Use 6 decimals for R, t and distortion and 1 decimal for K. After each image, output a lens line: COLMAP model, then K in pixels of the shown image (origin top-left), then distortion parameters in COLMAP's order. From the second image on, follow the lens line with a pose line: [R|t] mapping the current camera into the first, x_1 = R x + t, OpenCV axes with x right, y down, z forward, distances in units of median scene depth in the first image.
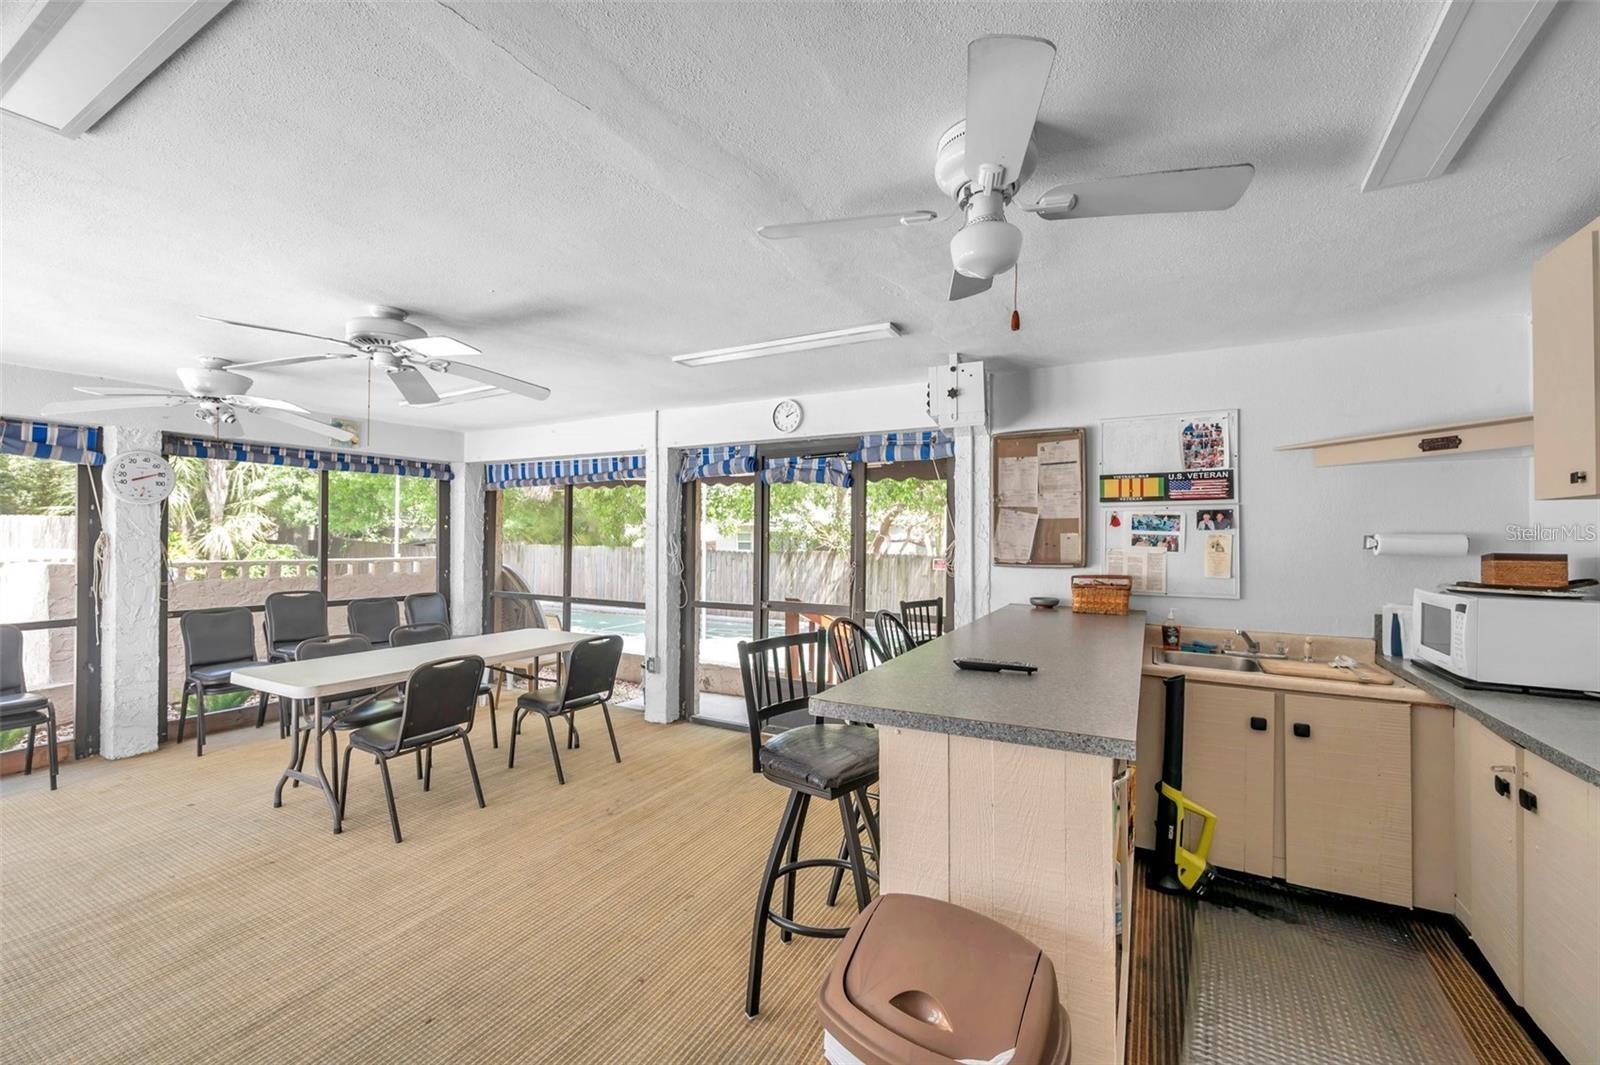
lens RADIAL K [[639.1, 0, 800.7], [0, 639.1, 532.8], [0, 0, 1]] dist [0.000338, -0.000083]
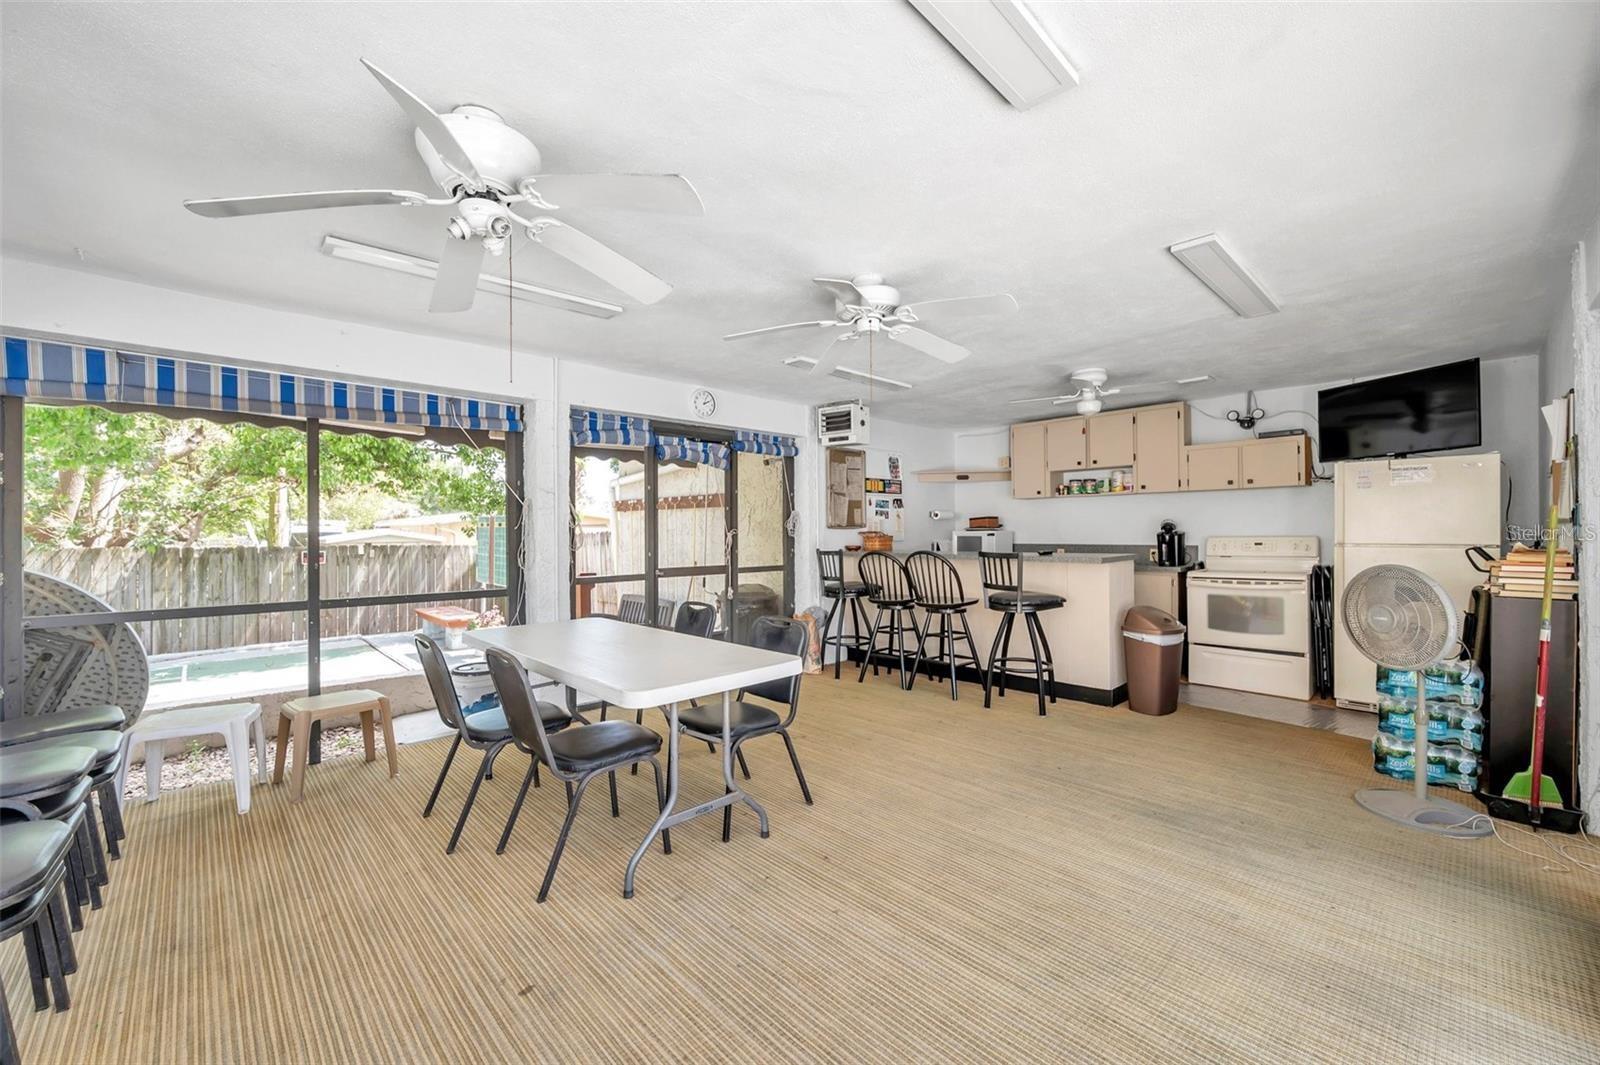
lens RADIAL K [[639.1, 0, 795.4], [0, 639.1, 528.7], [0, 0, 1]] dist [0.000338, -0.000083]
pose [[0.311935, -0.008870, 0.950062, -1.387914], [-0.002282, 0.999947, 0.010085, 0.040085], [-0.950101, -0.005314, 0.311898, 0.631111]]
